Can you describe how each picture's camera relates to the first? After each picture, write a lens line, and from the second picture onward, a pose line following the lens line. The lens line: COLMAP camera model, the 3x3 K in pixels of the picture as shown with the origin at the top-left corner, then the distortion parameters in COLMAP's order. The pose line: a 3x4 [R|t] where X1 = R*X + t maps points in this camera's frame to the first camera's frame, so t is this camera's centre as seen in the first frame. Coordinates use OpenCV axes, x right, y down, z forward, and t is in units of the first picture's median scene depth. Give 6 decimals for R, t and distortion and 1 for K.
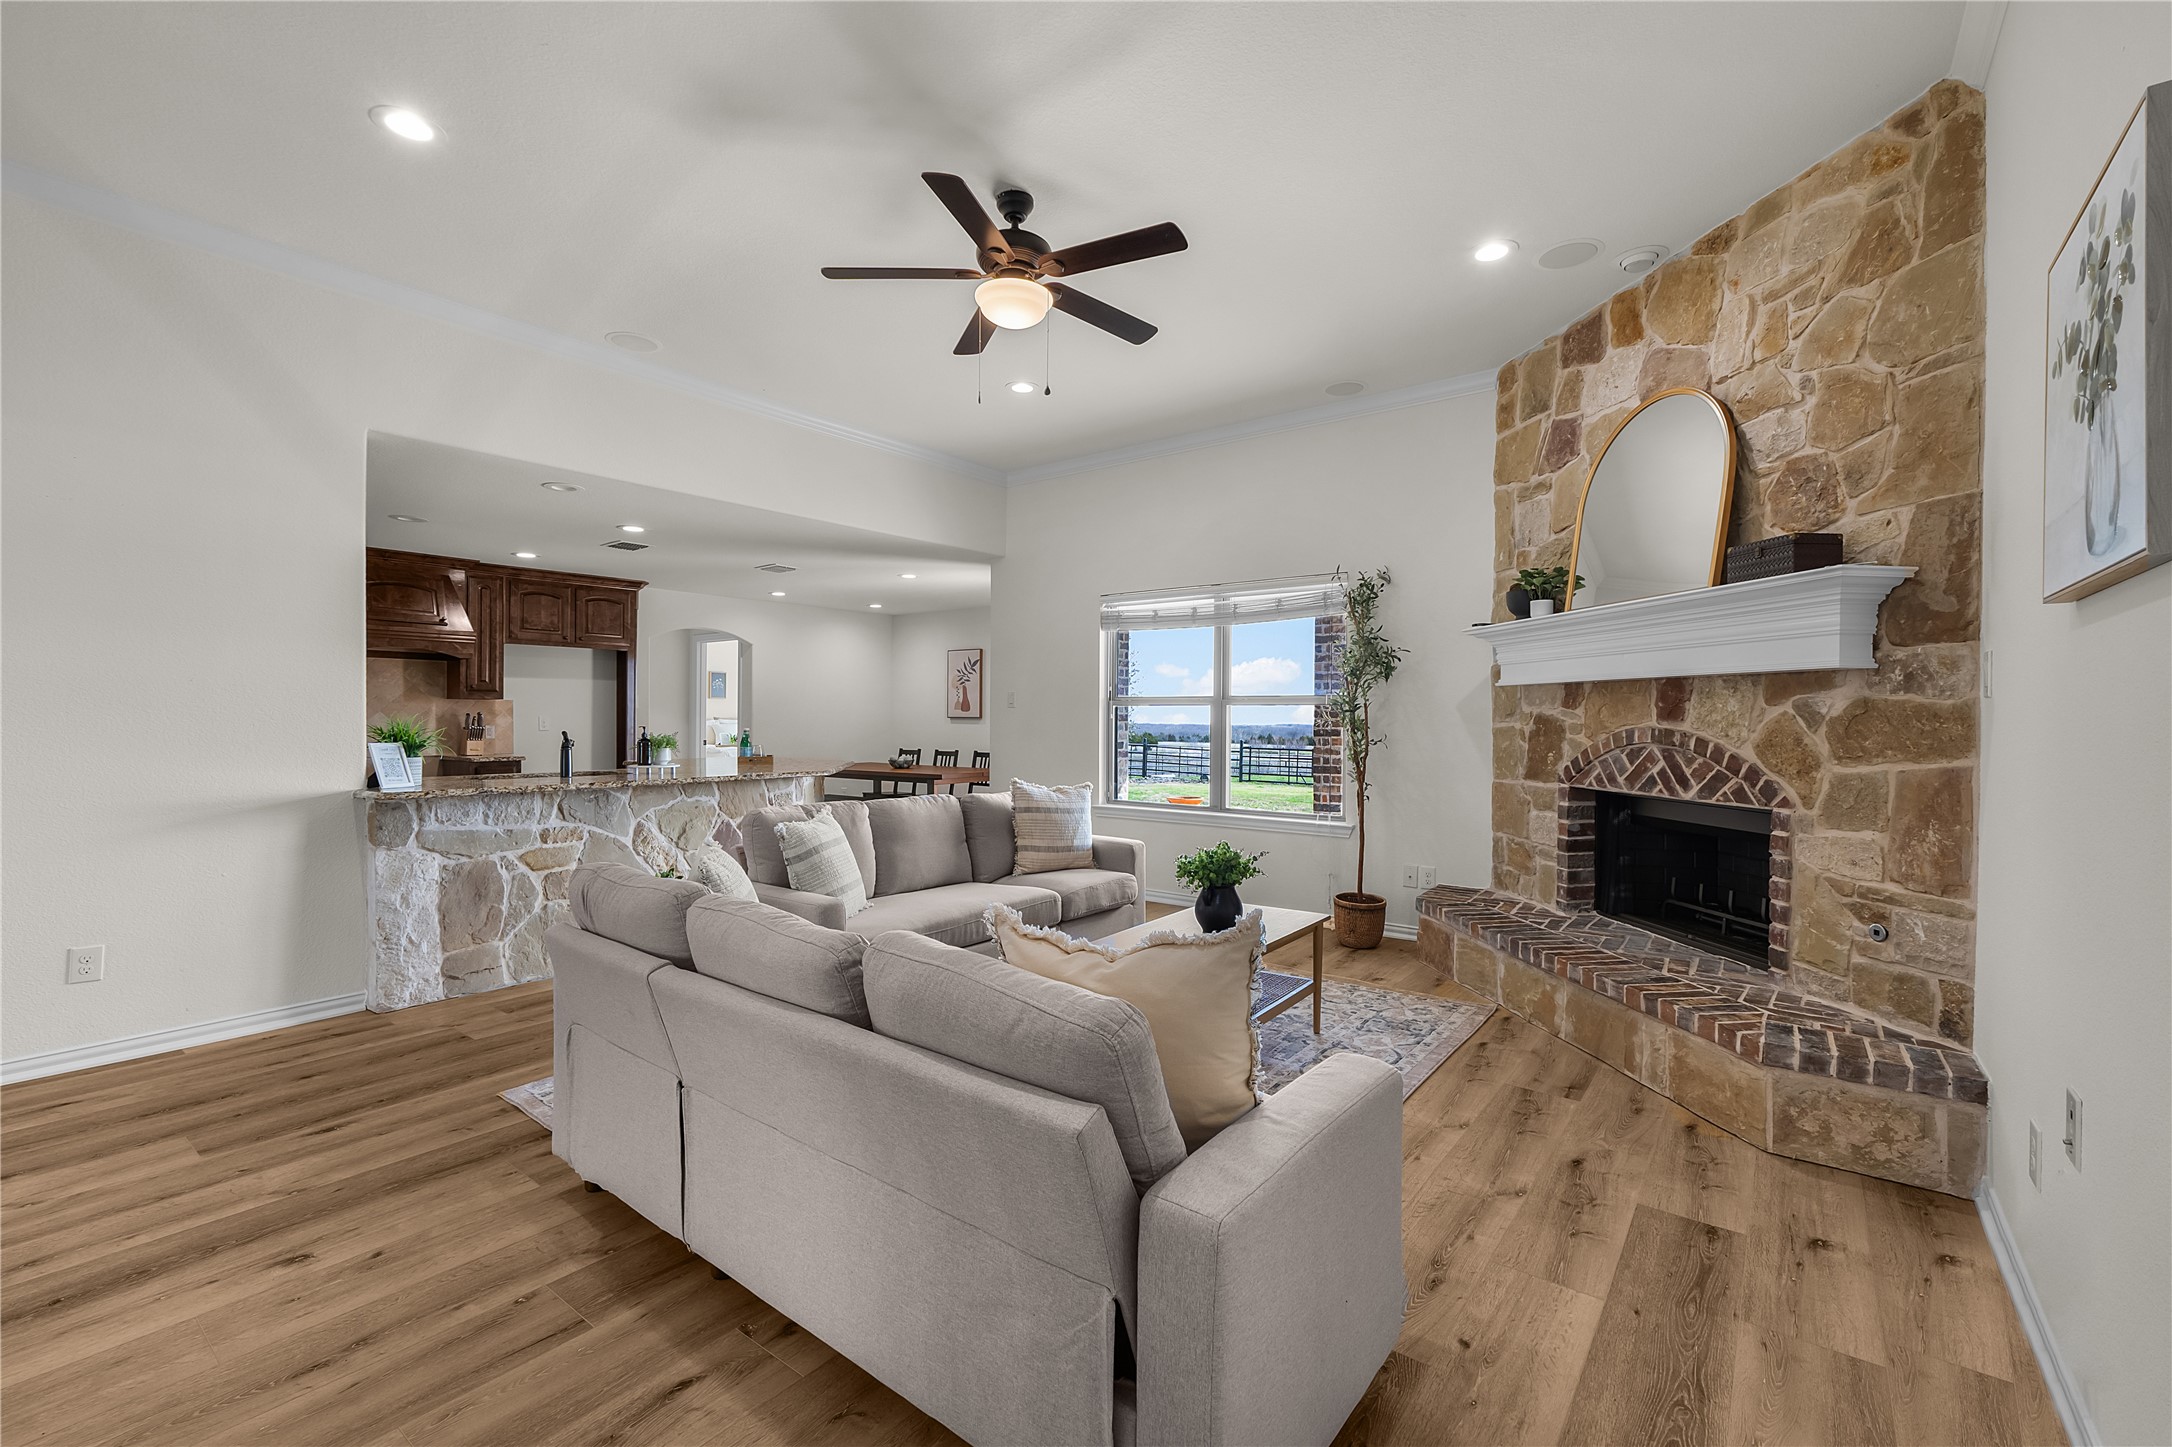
lens RADIAL K [[929.3, 0, 1072.9], [0, 929.3, 726.1], [0, 0, 1]] dist [0.007906, -0.000895]
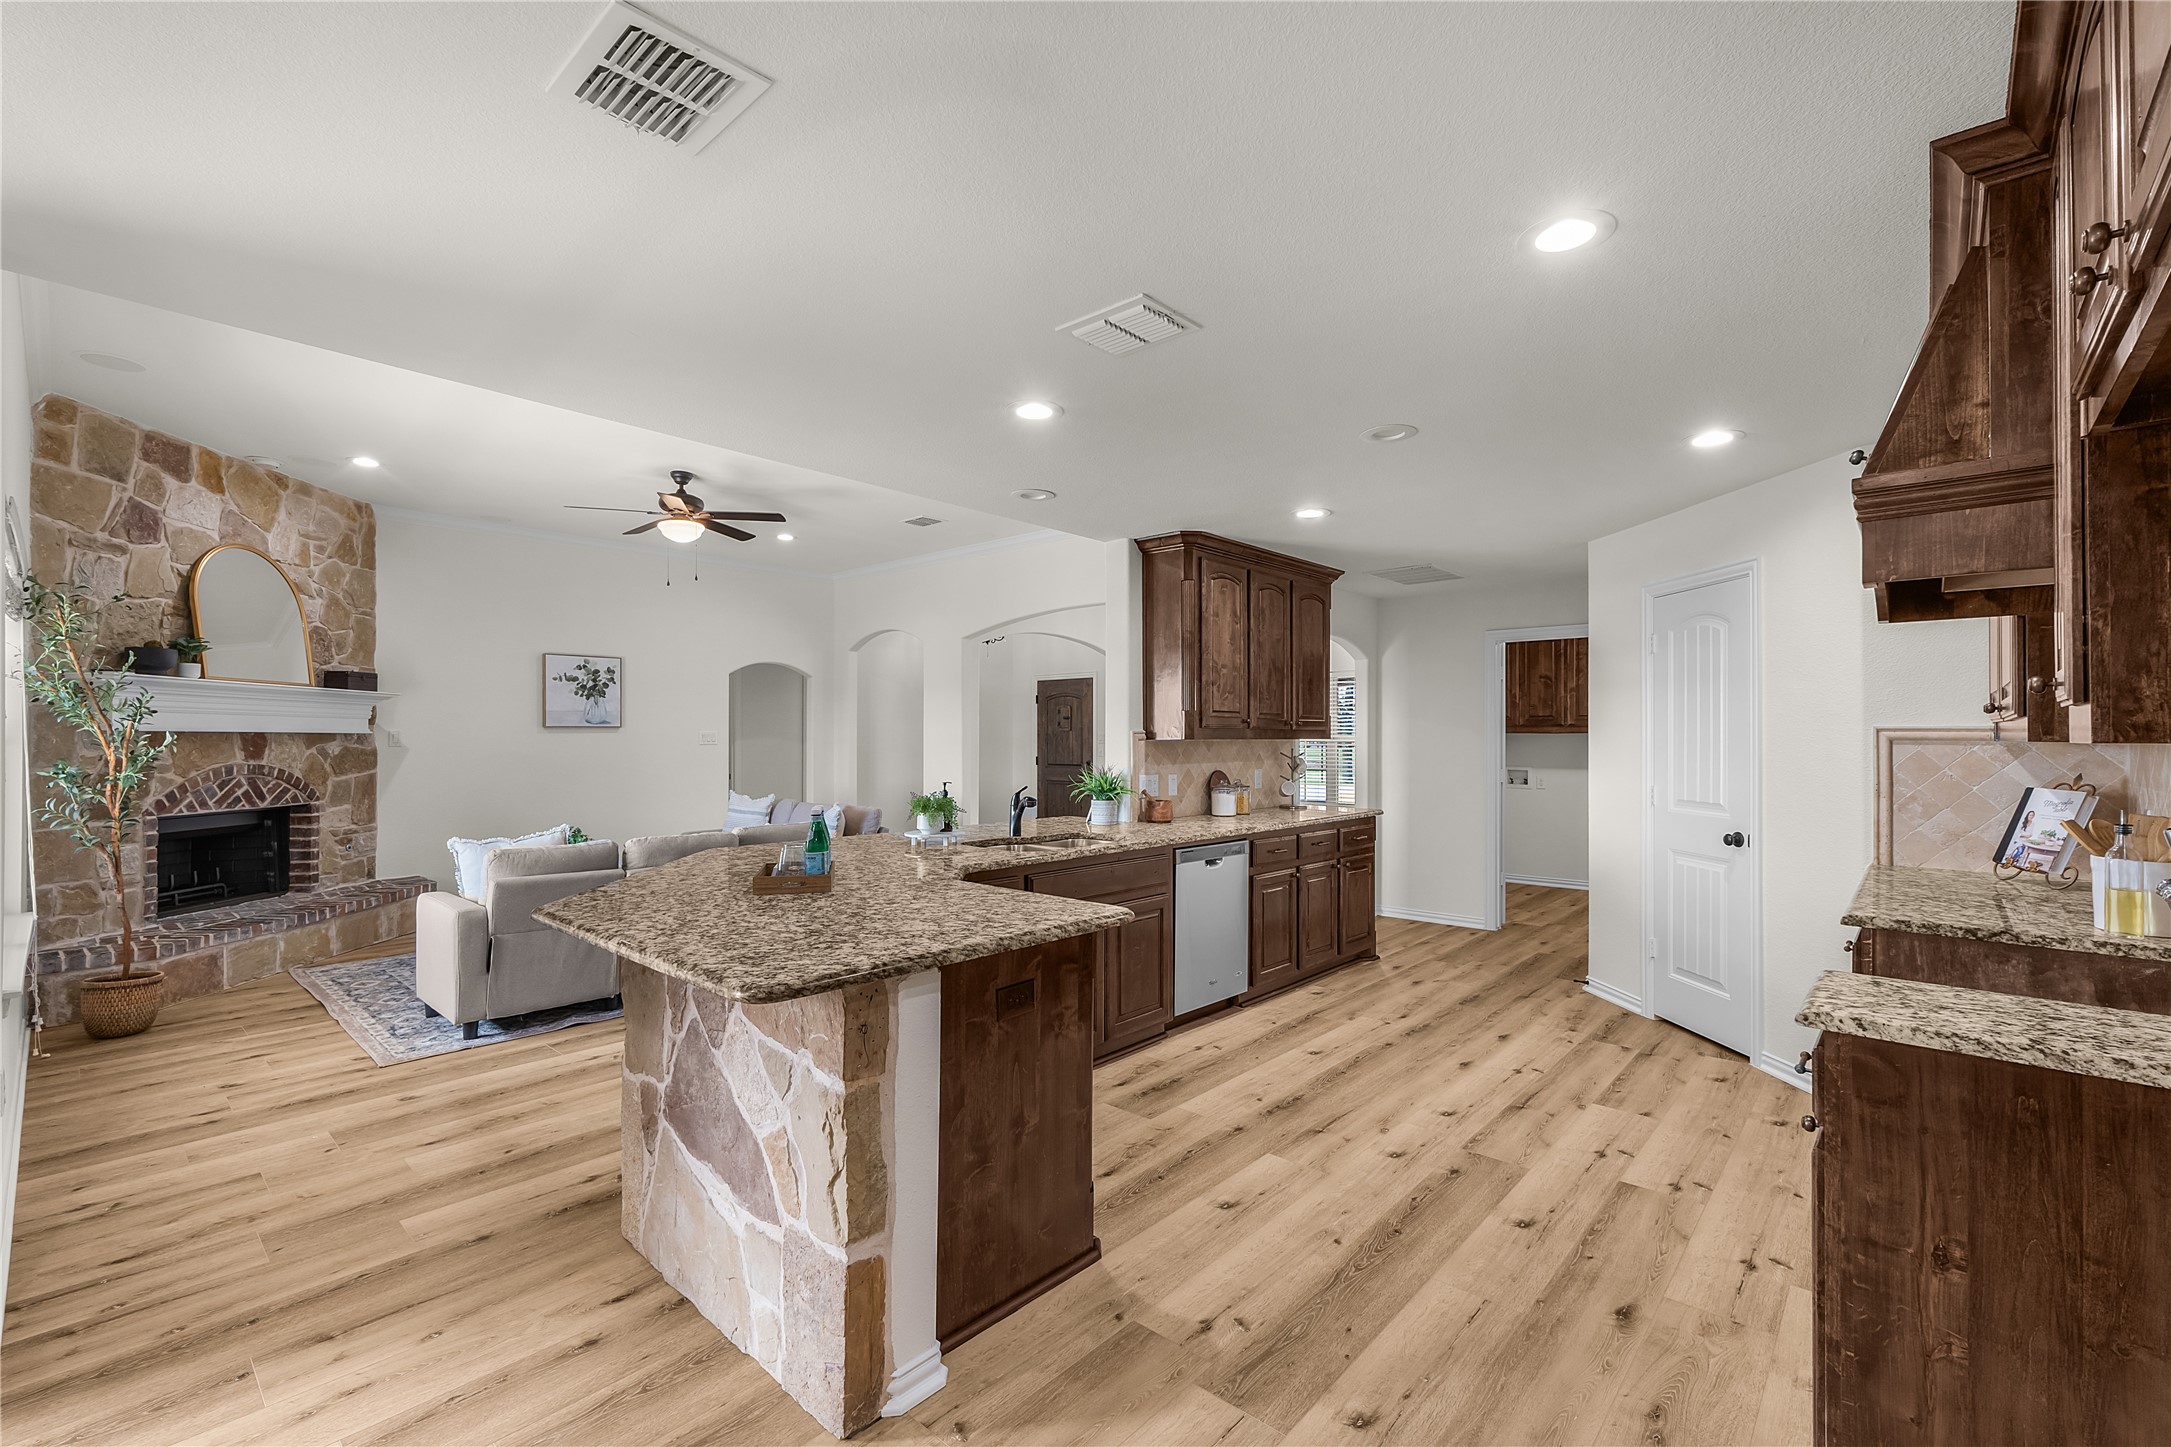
lens RADIAL K [[928.8, 0, 1072.4], [0, 928.8, 726.1], [0, 0, 1]] dist [0.007906, -0.000895]
pose [[-0.995866, -0.004132, 0.090744, -0.854026], [-0.004189, 0.999991, -0.000435, -0.065084], [-0.090741, -0.000813, -0.995874, 2.380592]]
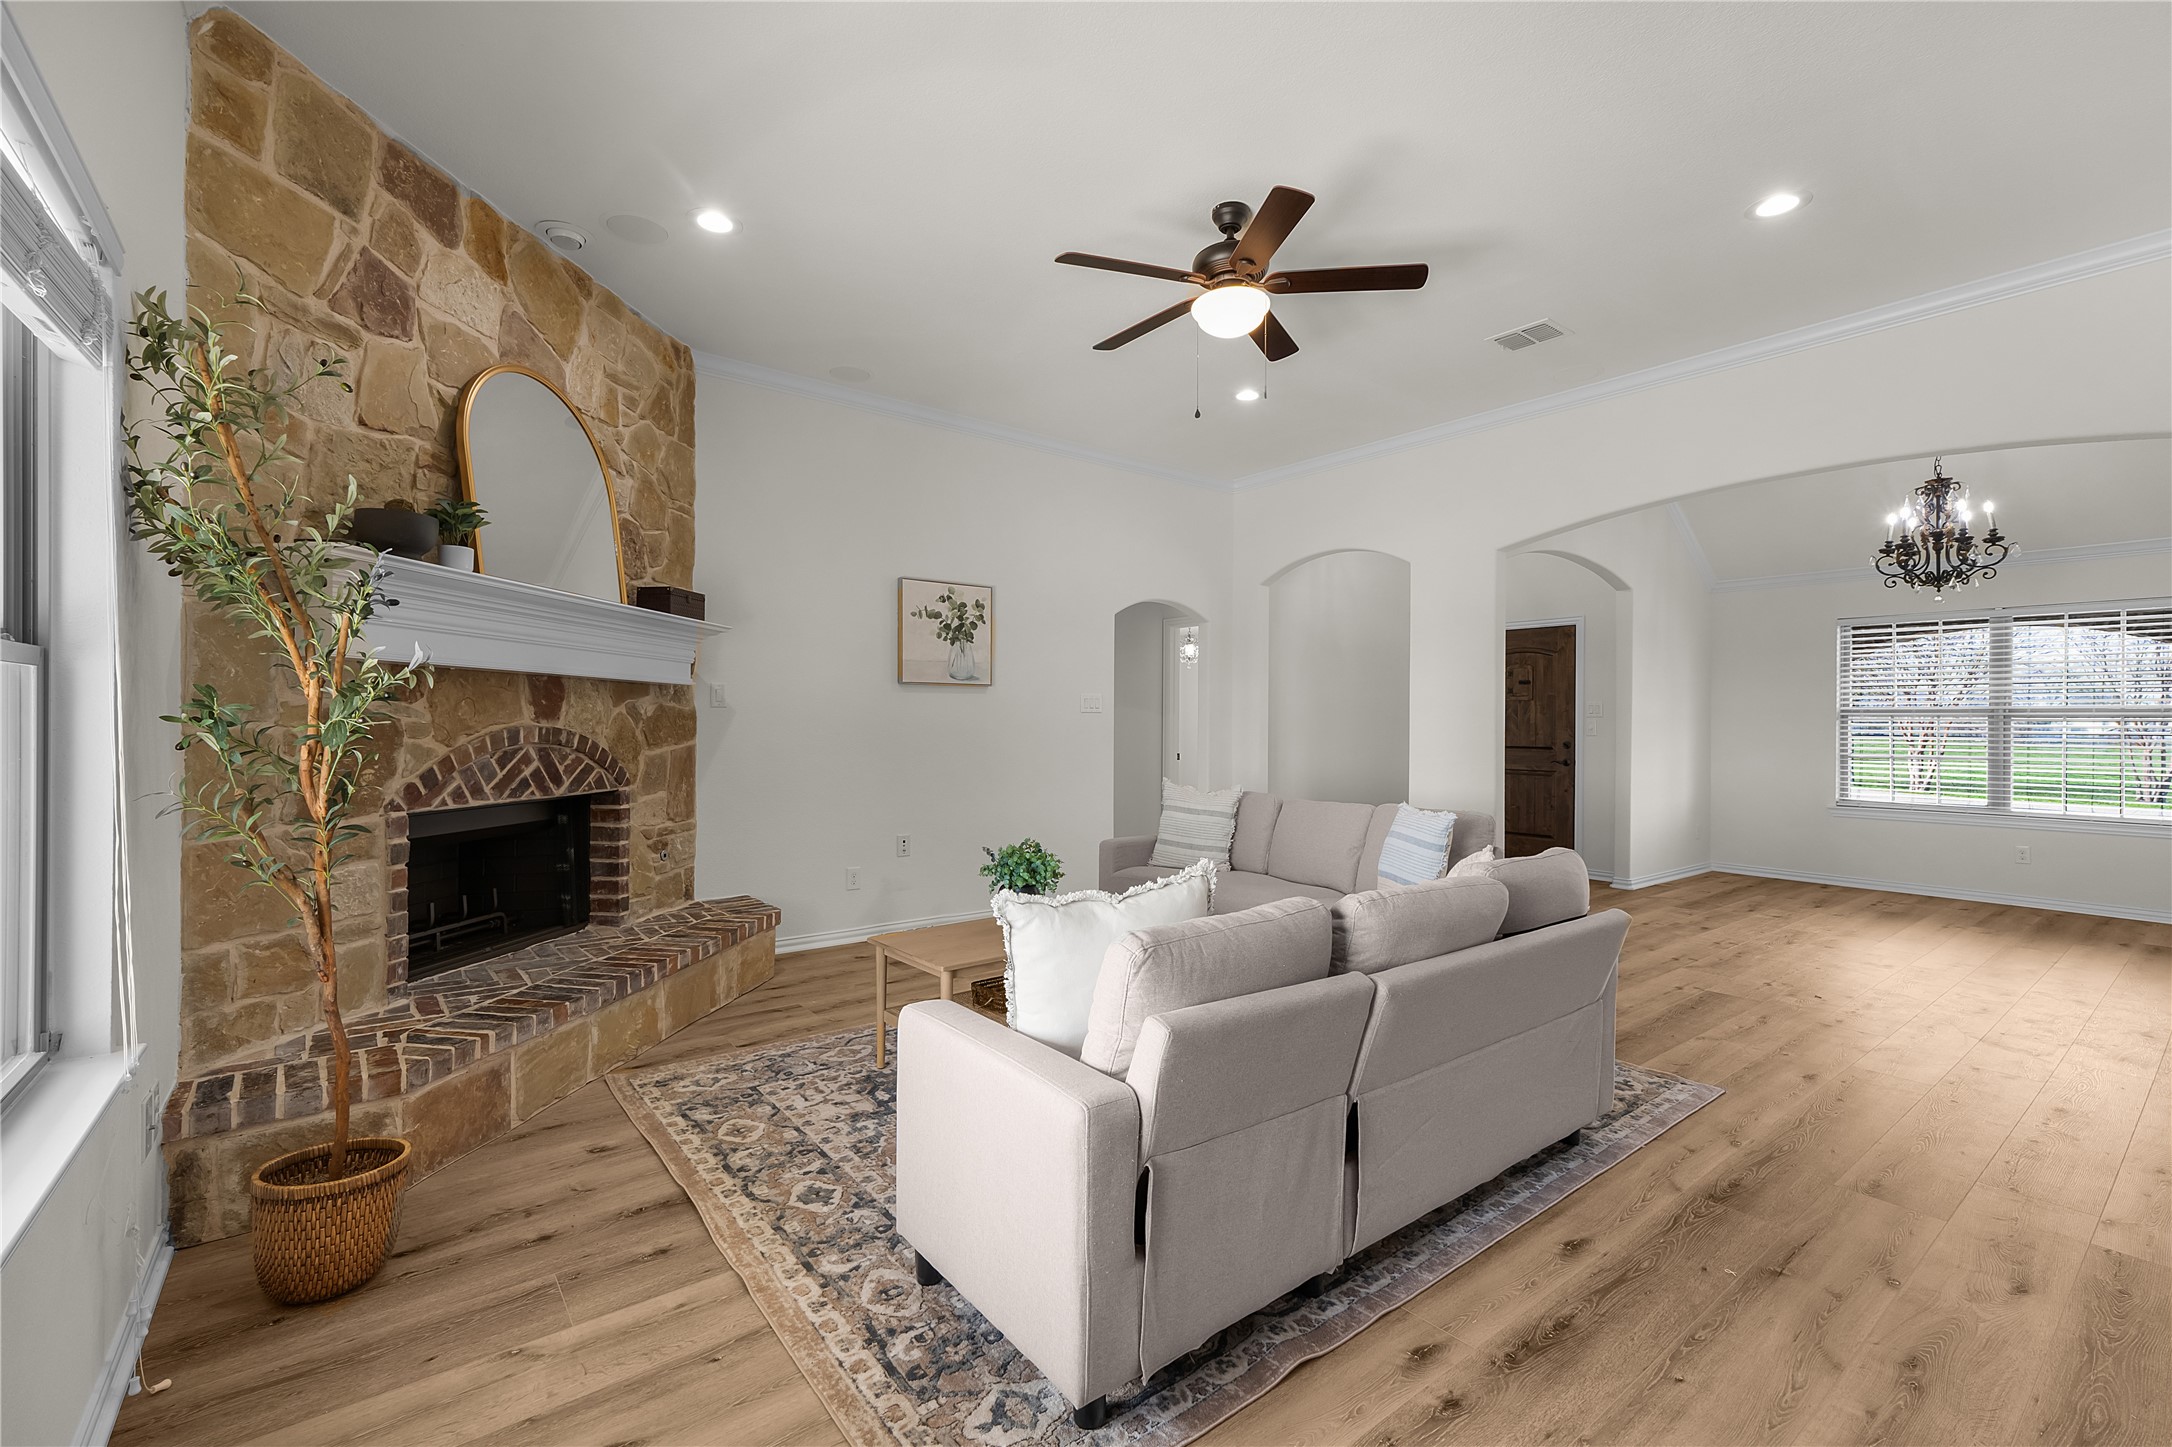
lens RADIAL K [[922.1, 0, 1089.0], [0, 922.1, 717.4], [0, 0, 1]] dist [0.006632, 0.000520]
pose [[-0.969620, -0.009856, 0.244416, -0.145955], [-0.008572, 0.999943, 0.006315, -0.018017], [-0.244464, 0.004028, -0.969650, 1.757067]]
